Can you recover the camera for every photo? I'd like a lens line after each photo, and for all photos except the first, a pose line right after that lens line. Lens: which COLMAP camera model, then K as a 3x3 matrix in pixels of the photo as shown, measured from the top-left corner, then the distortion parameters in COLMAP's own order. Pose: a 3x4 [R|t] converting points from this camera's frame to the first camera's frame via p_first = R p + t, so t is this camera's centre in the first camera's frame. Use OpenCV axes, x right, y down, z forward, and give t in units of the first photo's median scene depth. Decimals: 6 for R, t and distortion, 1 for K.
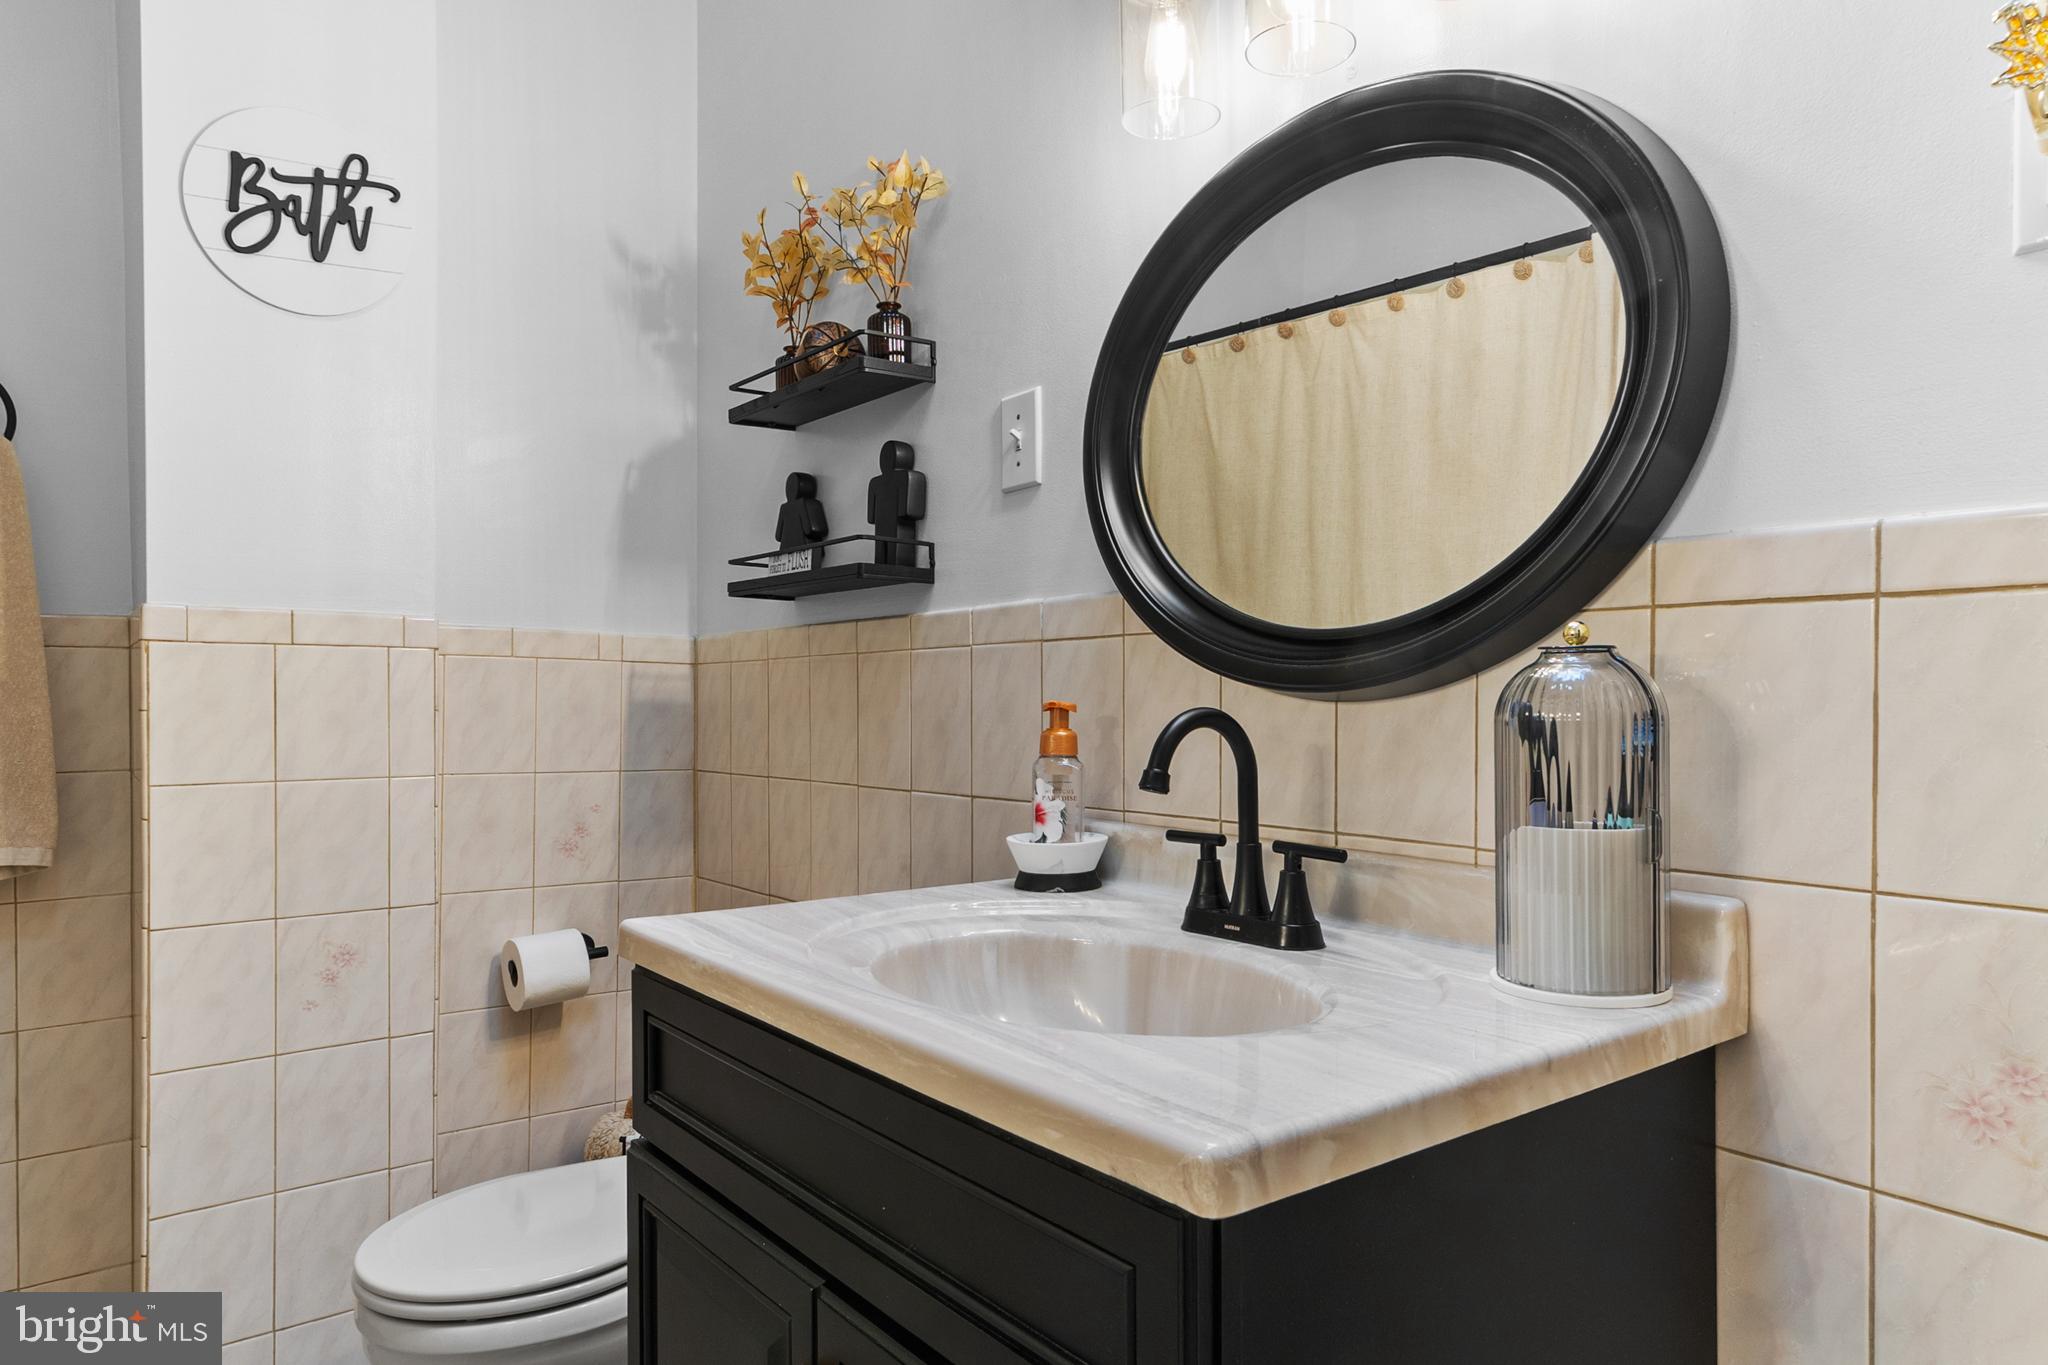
lens RADIAL K [[1271.8, 0, 1027.1], [0, 1271.8, 709.1], [0, 0, 1]] dist [0.005629, 0.005473]
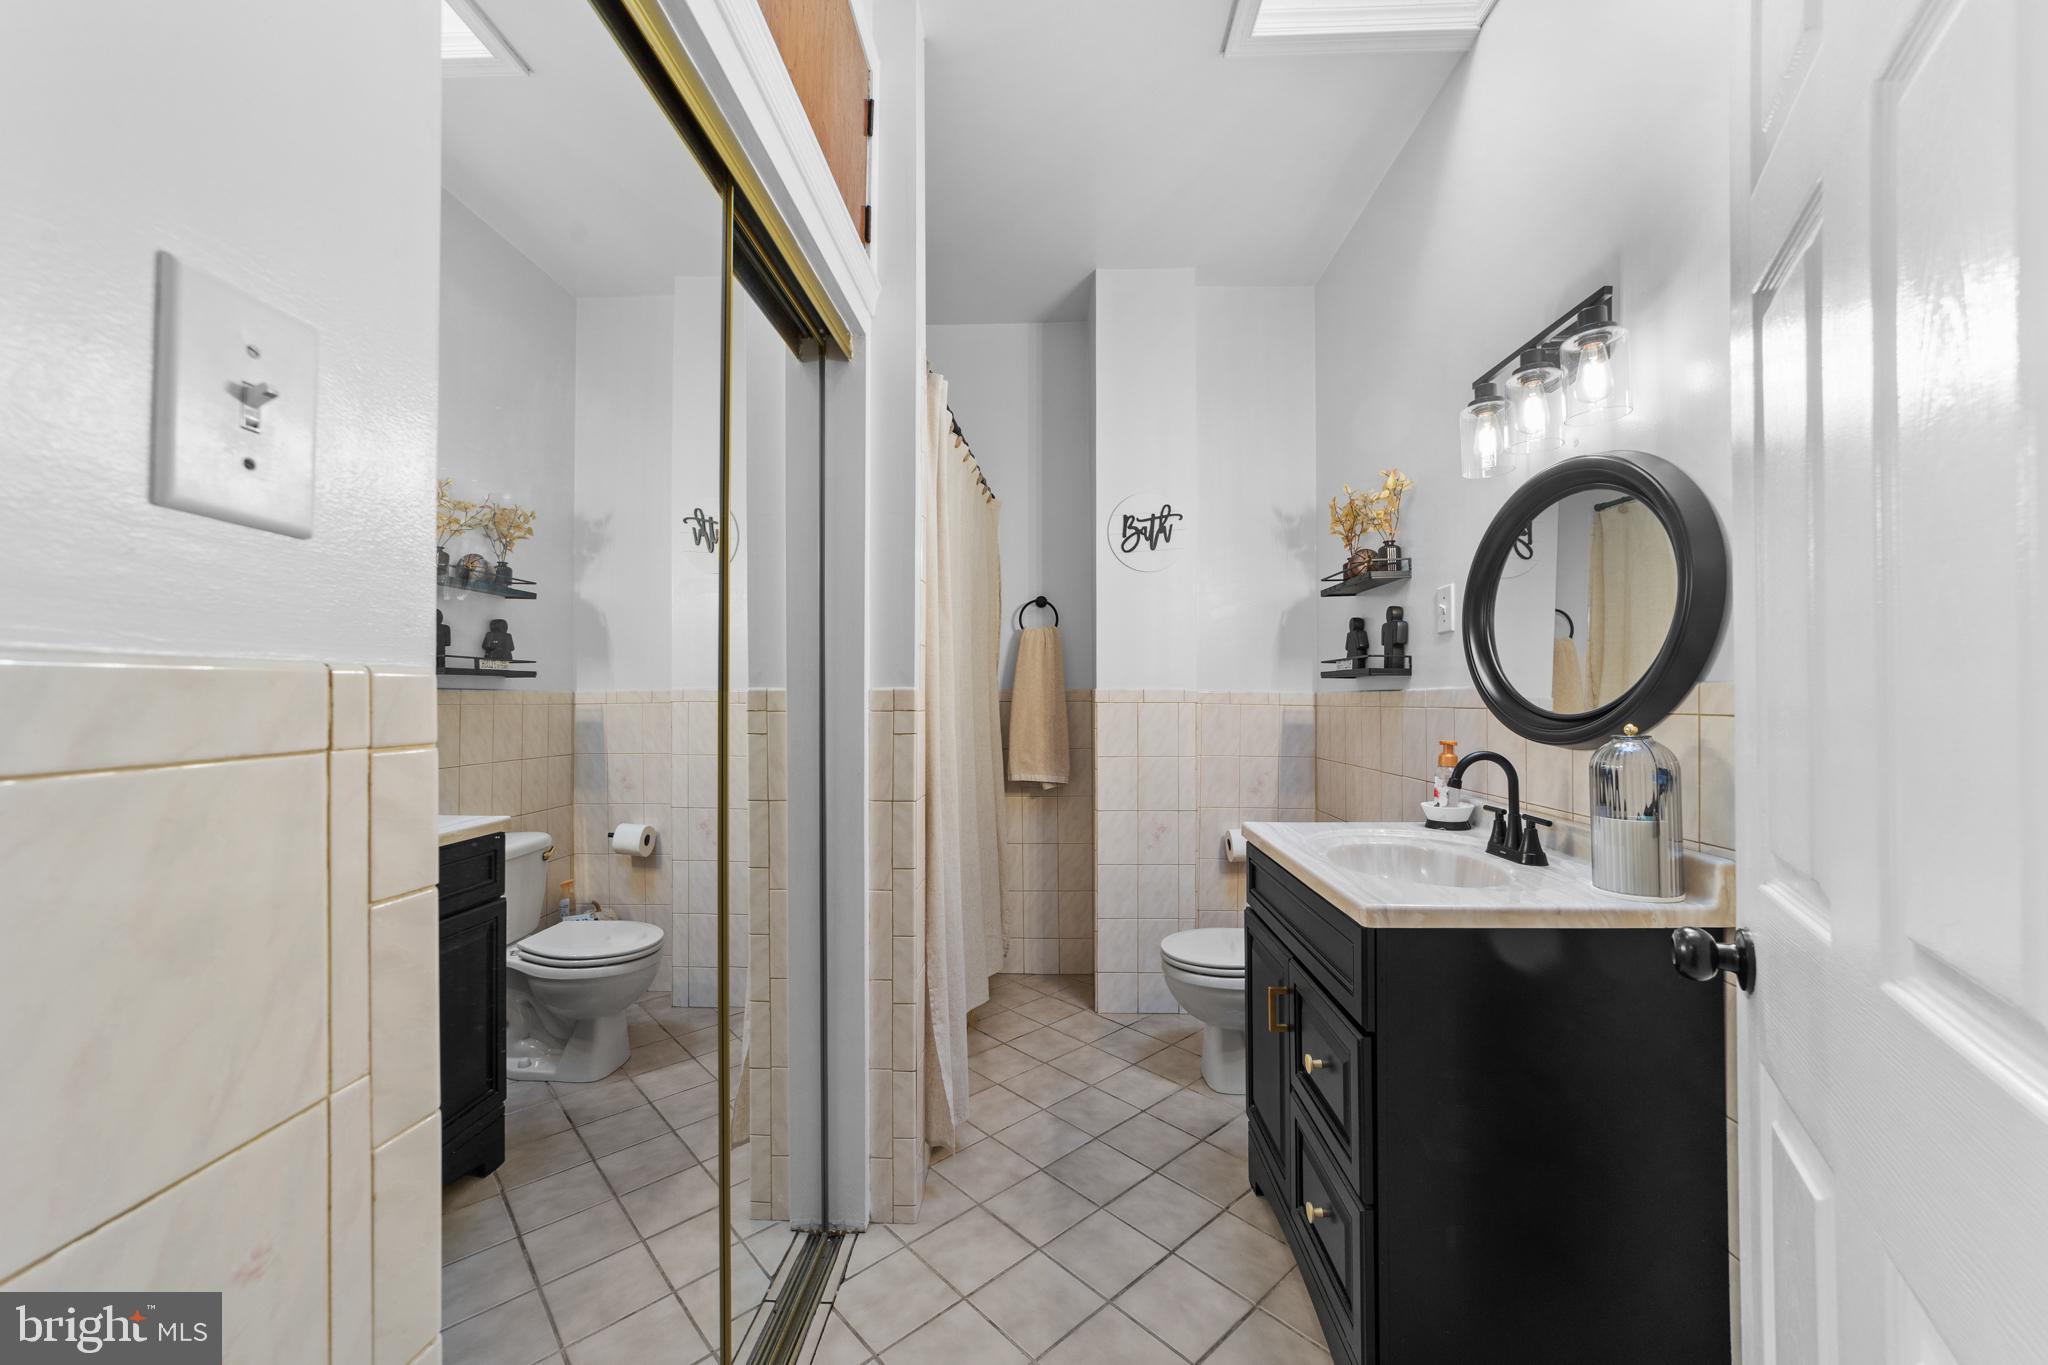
lens RADIAL K [[824.6, 0, 1024.0], [0, 824.6, 682.5], [0, 0, 1]] dist [-0.031592, 0.000000]
pose [[0.767960, -0.008943, -0.640435, 0.292140], [-0.001556, 0.999874, -0.015829, -0.065822], [0.640496, 0.013153, 0.767849, -0.413490]]
